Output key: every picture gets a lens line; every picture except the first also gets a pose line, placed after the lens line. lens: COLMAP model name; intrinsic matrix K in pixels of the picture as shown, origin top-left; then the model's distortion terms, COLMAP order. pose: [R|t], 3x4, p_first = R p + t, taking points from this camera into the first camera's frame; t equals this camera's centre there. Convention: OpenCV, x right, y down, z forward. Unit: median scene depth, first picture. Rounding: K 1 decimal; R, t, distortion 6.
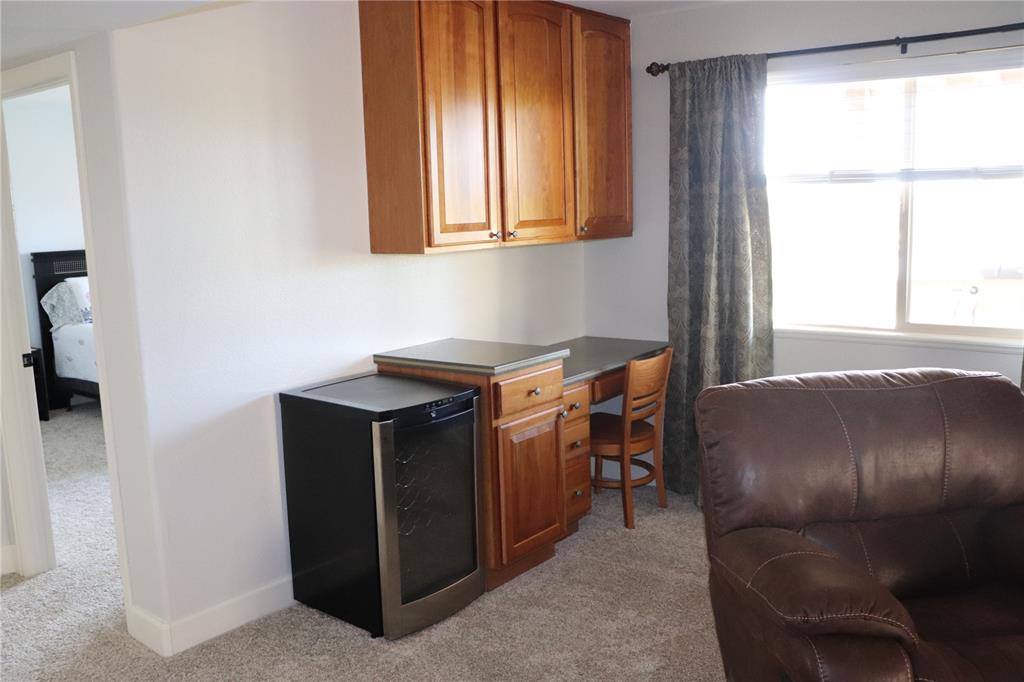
lens RADIAL K [[909.4, 0, 511.9], [0, 909.4, 342.3], [0, 0, 1]] dist [-0.156670, 0.170710]
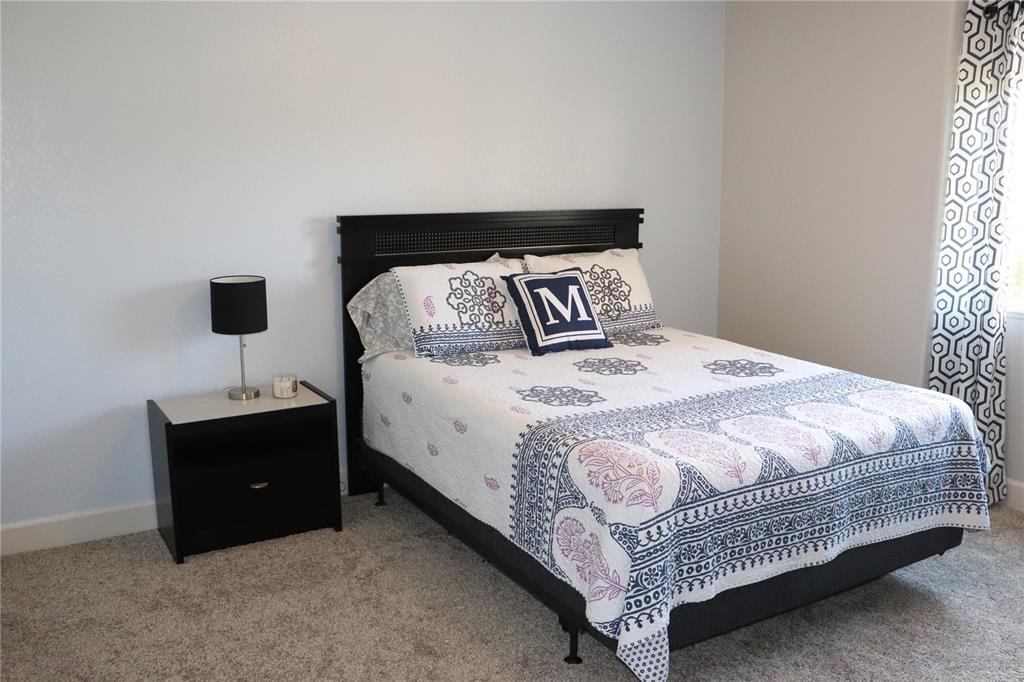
lens RADIAL K [[909.4, 0, 511.8], [0, 909.4, 341.6], [0, 0, 1]] dist [-0.156670, 0.170710]
pose [[0.928779, 0.097678, -0.357530, -0.235919], [-0.083042, 0.994966, 0.056103, -0.064272], [0.361210, -0.022418, 0.932215, 0.511076]]
